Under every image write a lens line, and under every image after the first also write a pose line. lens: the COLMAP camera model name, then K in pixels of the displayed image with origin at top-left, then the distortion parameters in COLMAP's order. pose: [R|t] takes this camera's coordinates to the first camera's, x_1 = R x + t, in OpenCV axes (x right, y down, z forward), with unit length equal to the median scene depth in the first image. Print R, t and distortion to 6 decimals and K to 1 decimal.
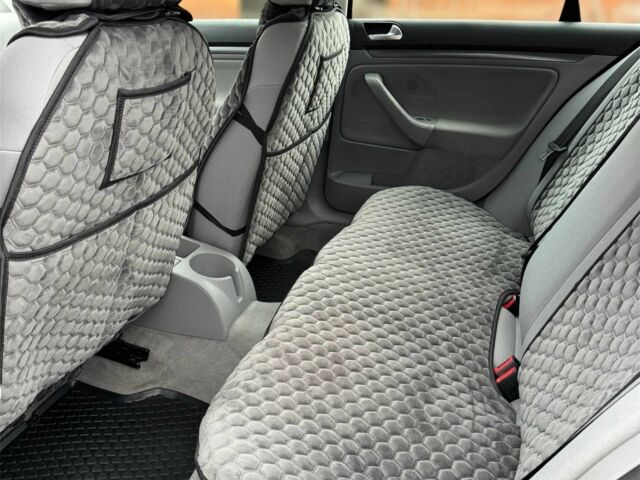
lens RADIAL K [[583.4, 0, 320.0], [0, 583.4, 240.0], [0, 0, 1]] dist [0.131817, -0.233629]
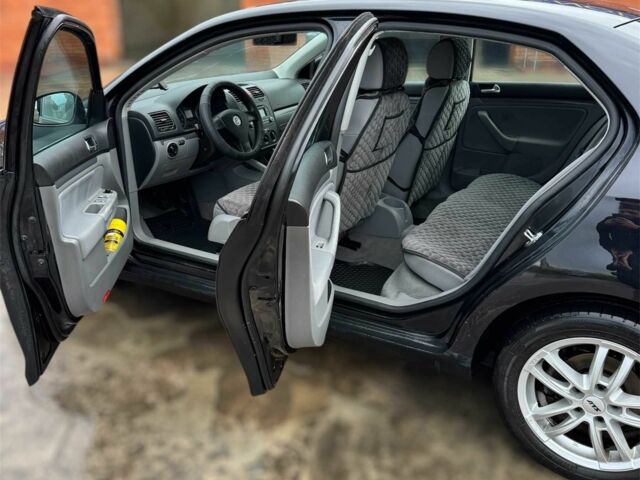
lens RADIAL K [[583.4, 0, 320.0], [0, 583.4, 240.0], [0, 0, 1]] dist [0.131817, -0.233629]
pose [[0.979905, 0.047499, -0.193727, -0.034588], [-0.059316, 0.996686, -0.055660, 0.296461], [0.190441, 0.066033, 0.979475, -1.029019]]
